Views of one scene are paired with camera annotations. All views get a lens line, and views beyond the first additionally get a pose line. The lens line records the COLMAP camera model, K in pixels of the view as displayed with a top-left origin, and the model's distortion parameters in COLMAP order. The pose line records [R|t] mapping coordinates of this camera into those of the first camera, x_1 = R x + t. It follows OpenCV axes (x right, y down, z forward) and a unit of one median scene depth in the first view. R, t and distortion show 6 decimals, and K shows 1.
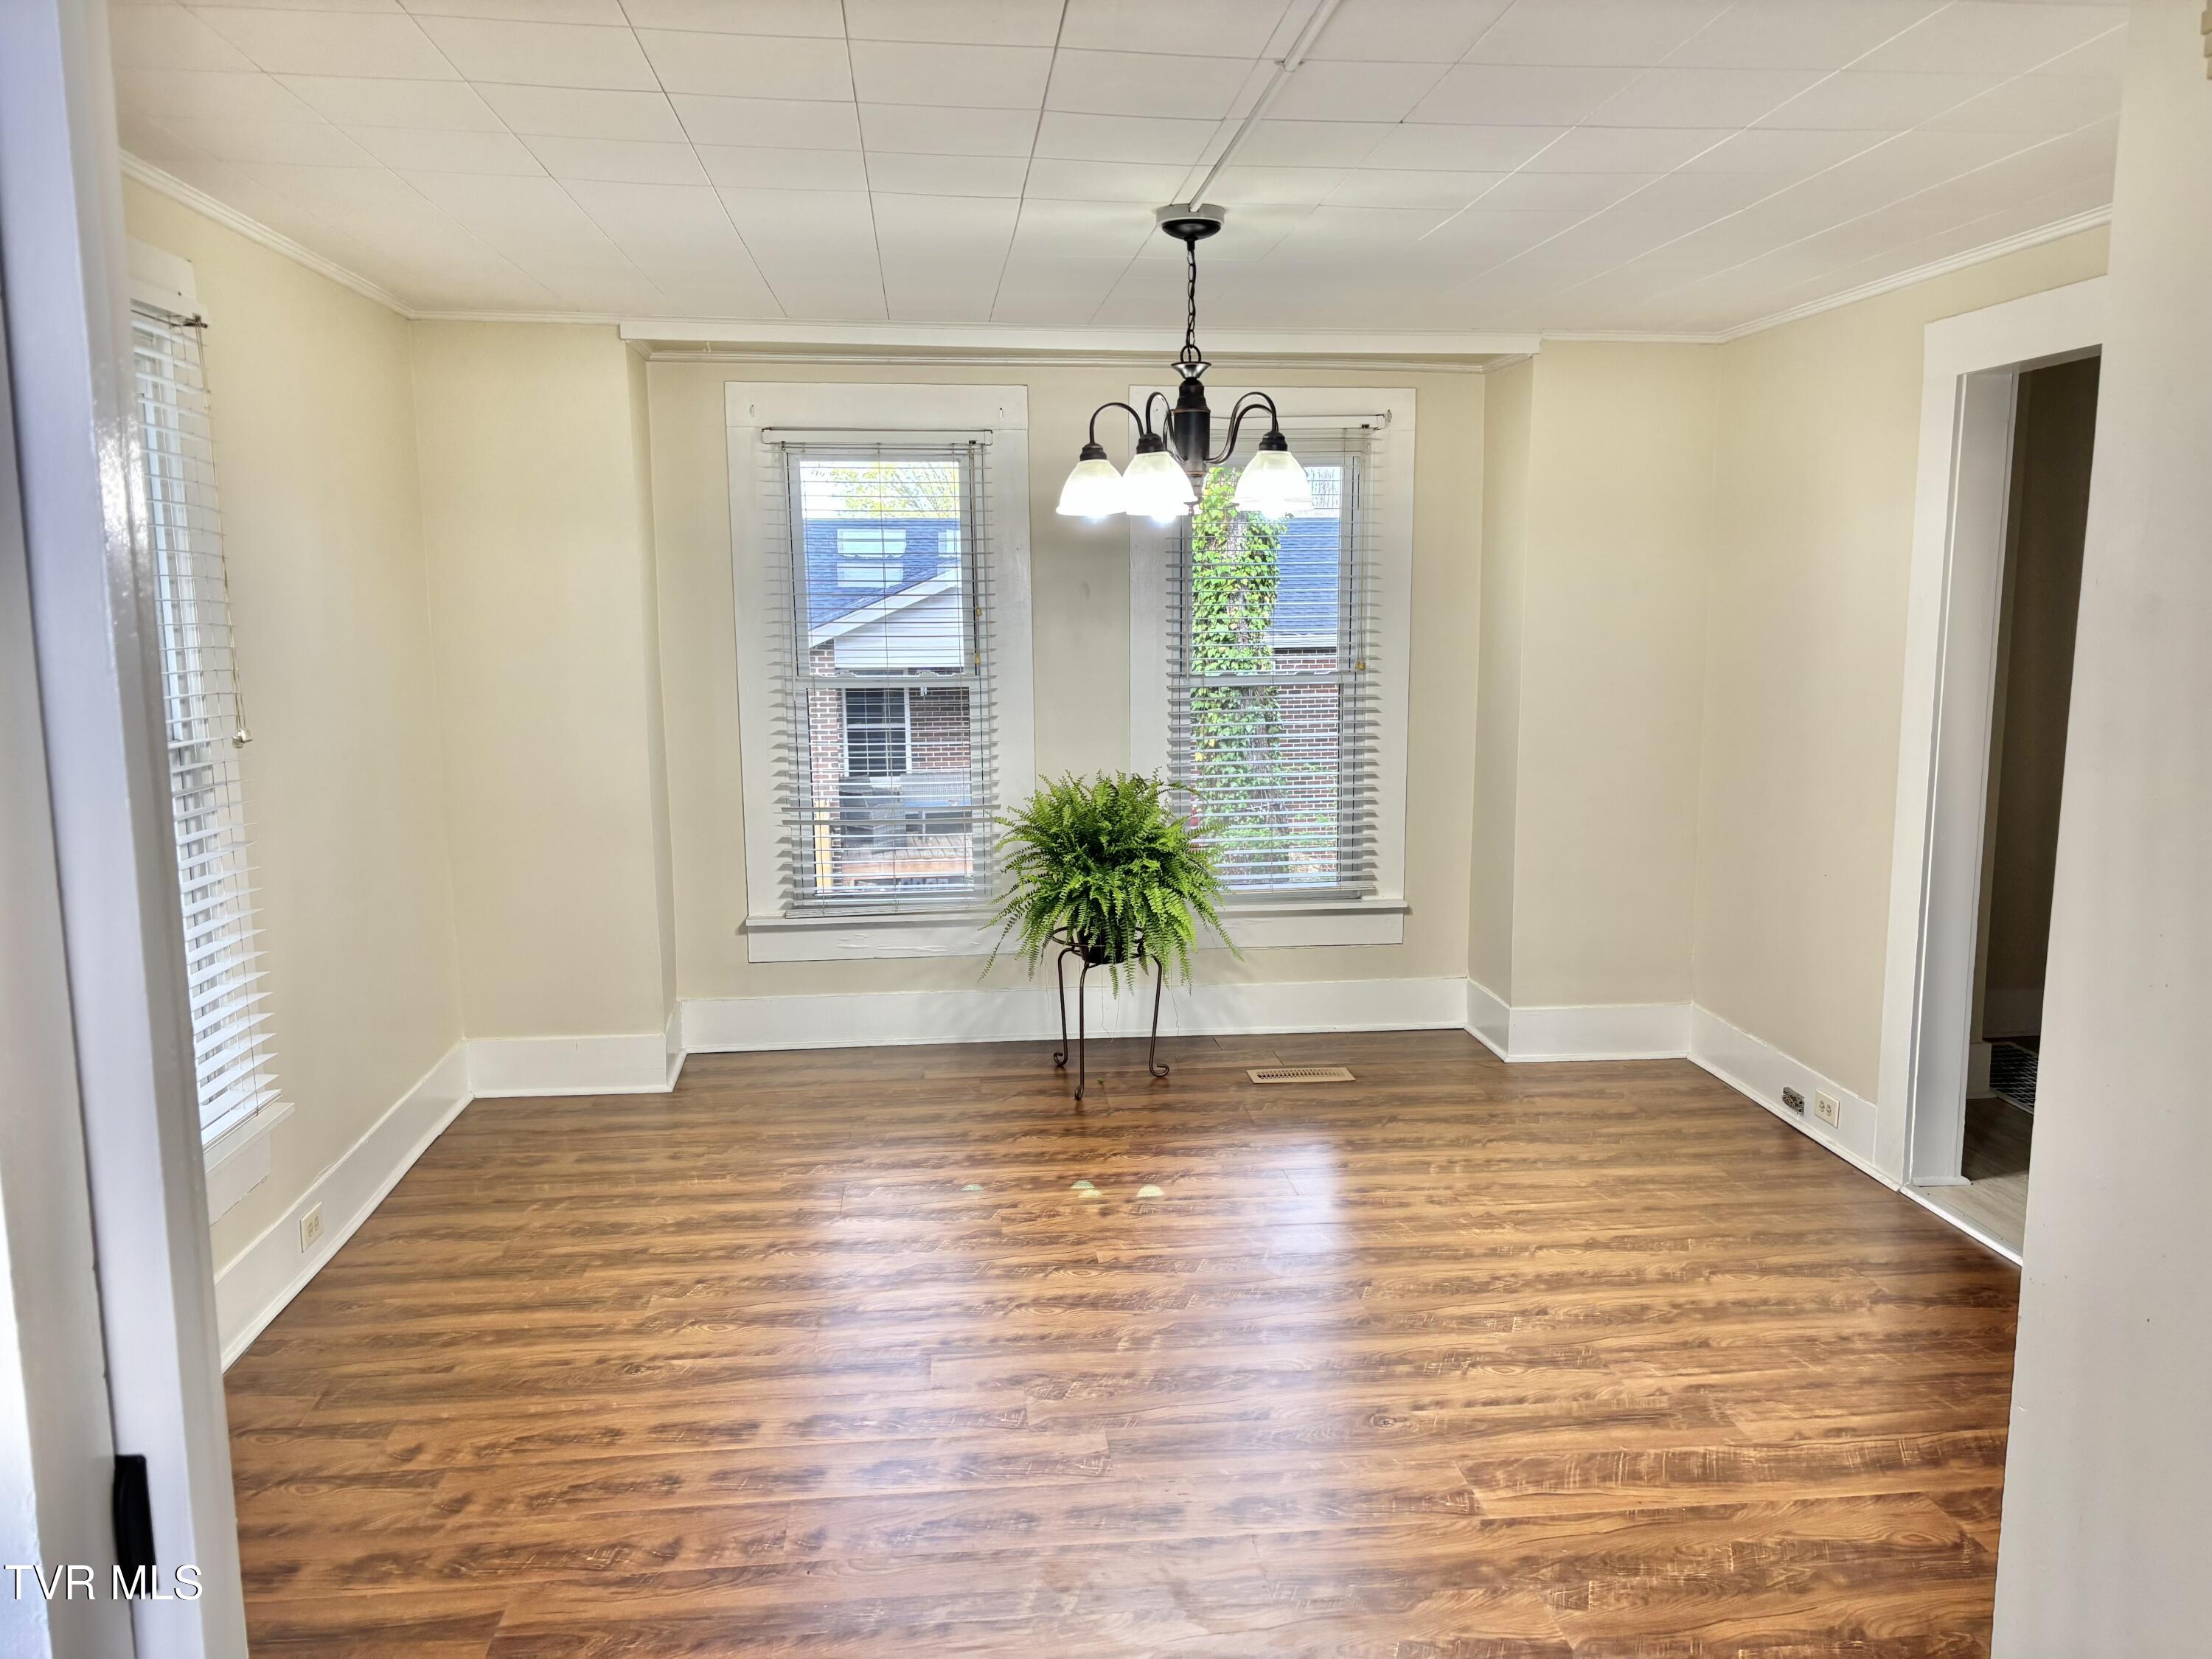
lens RADIAL K [[1682.0, 0, 1110.0], [0, 1682.0, 833.6], [0, 0, 1]] dist [0.018947, -0.021227]
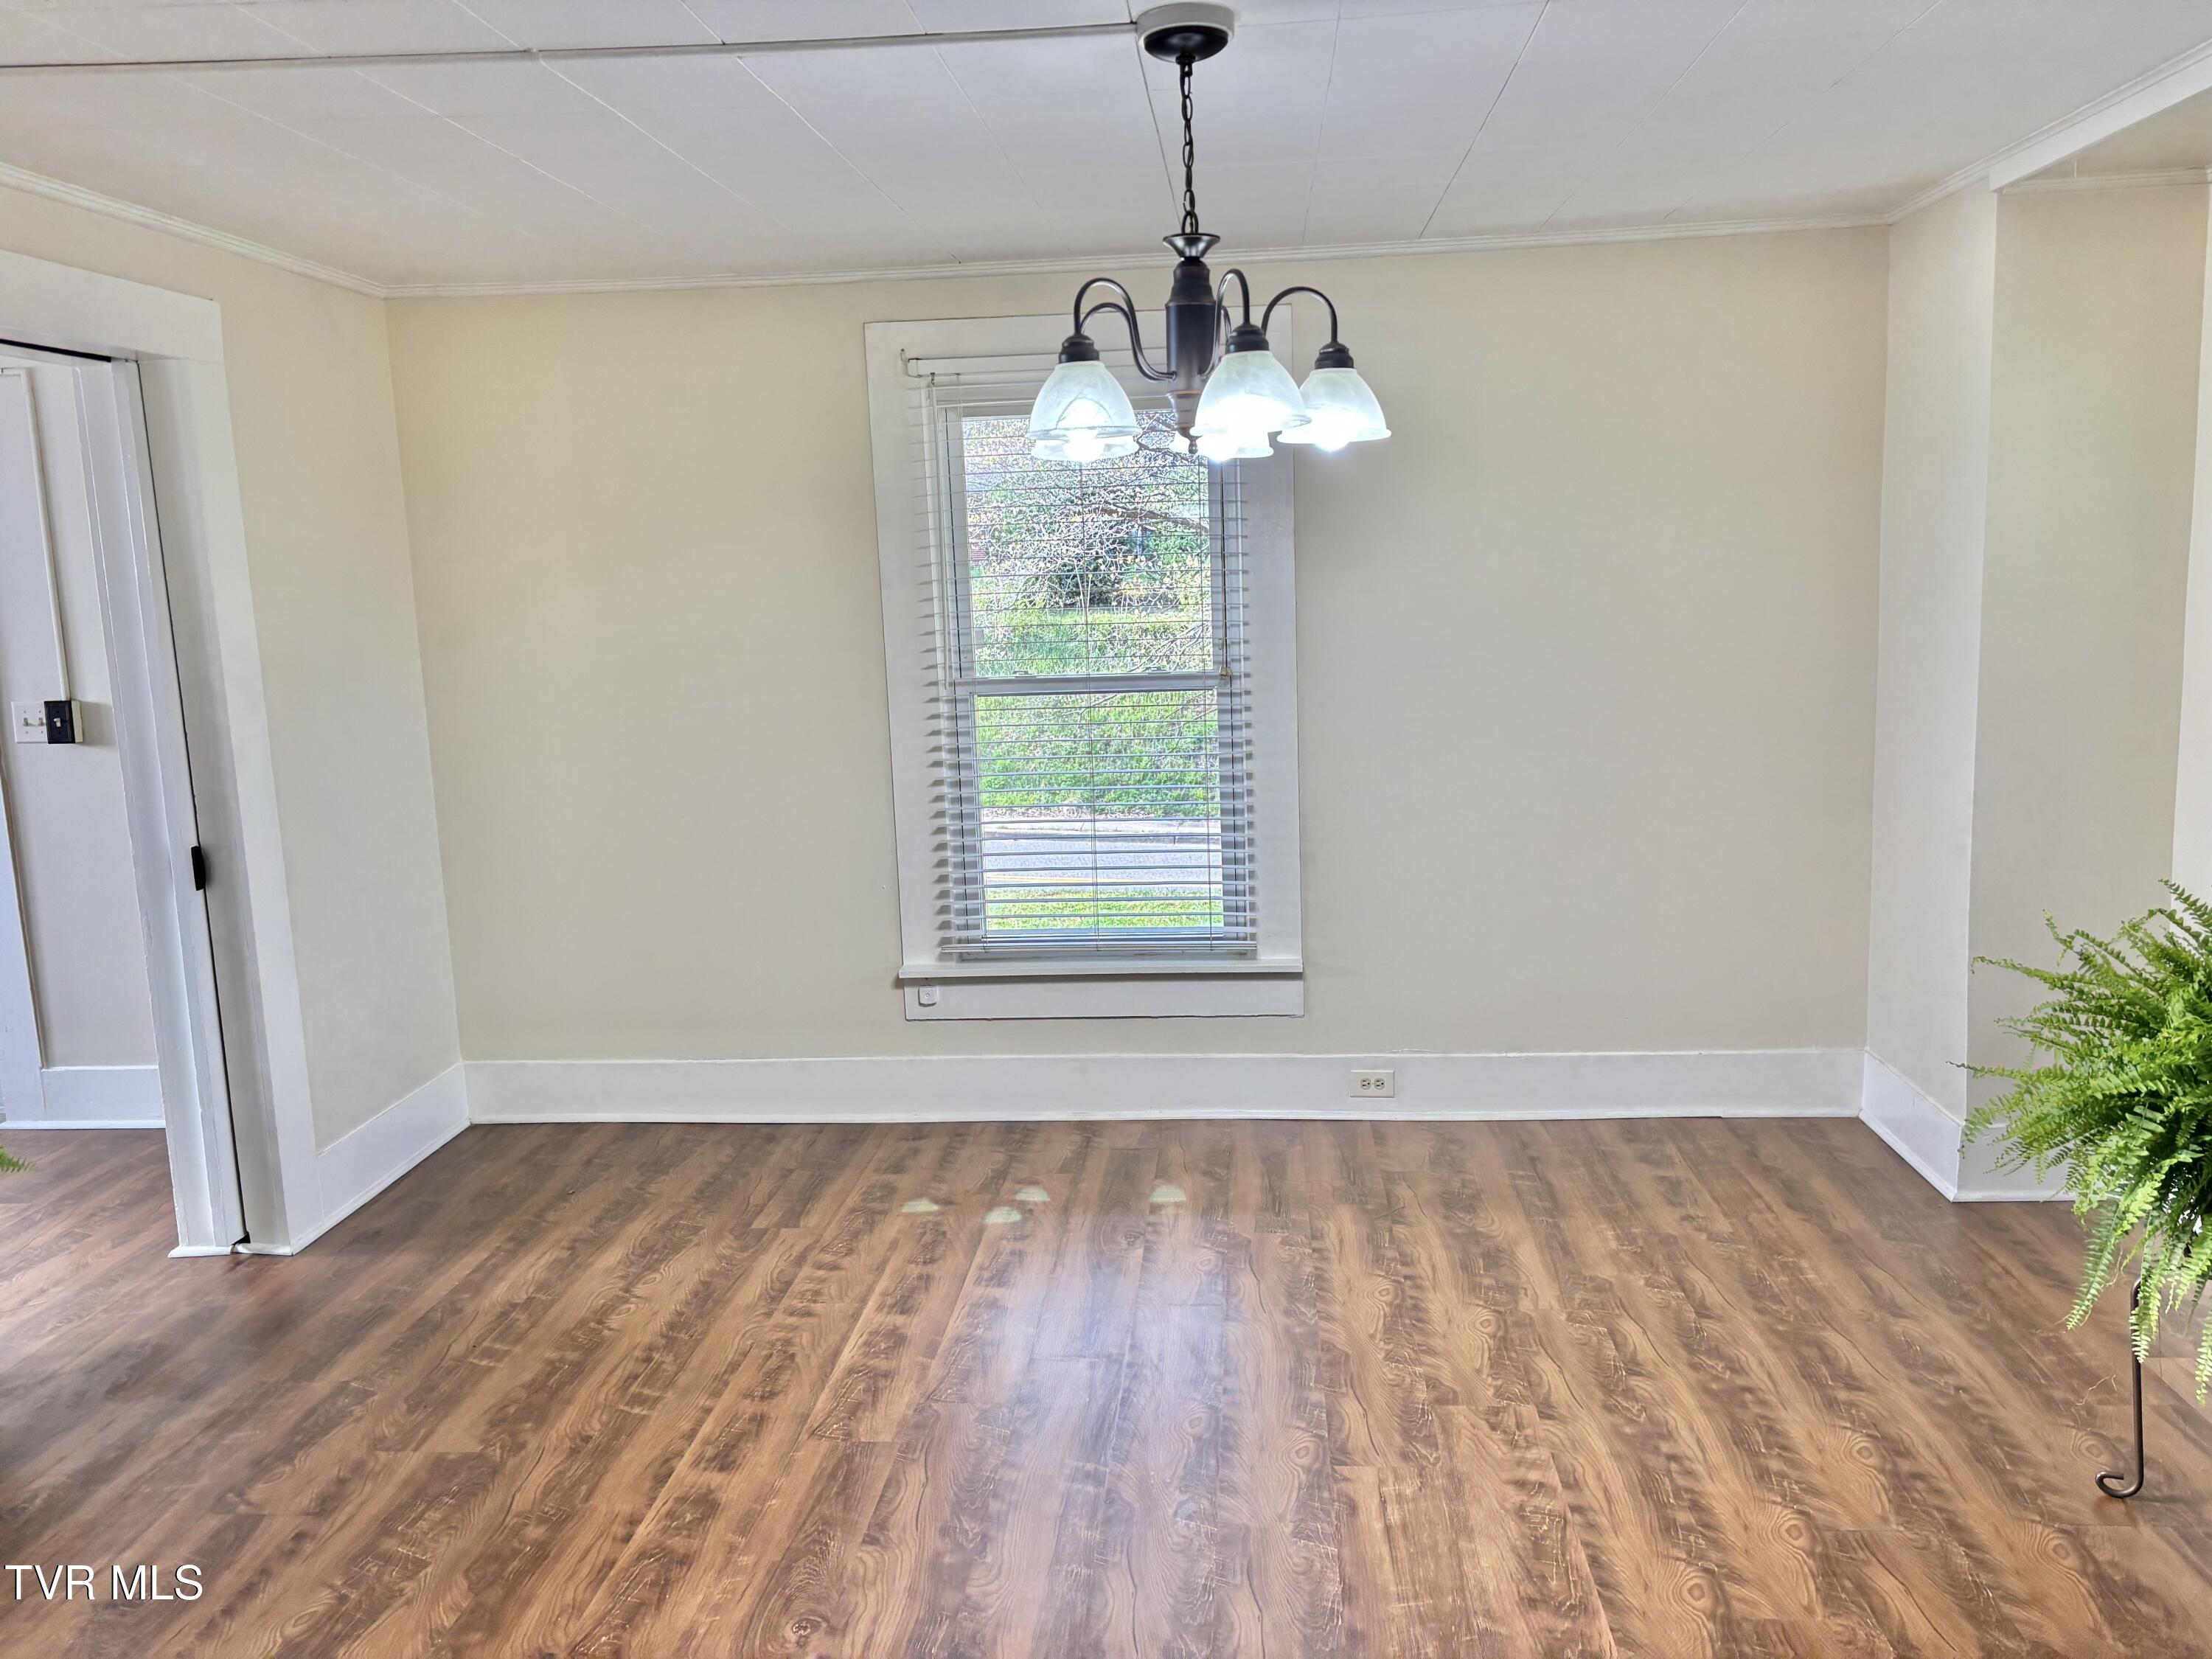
lens RADIAL K [[1682.0, 0, 1111.6], [0, 1682.0, 822.9], [0, 0, 1]] dist [0.018947, -0.021227]
pose [[-0.197763, 0.156470, -0.967681, 0.653181], [-0.105950, 0.977983, 0.179789, -0.134820], [0.974507, 0.138081, -0.176831, 0.960951]]
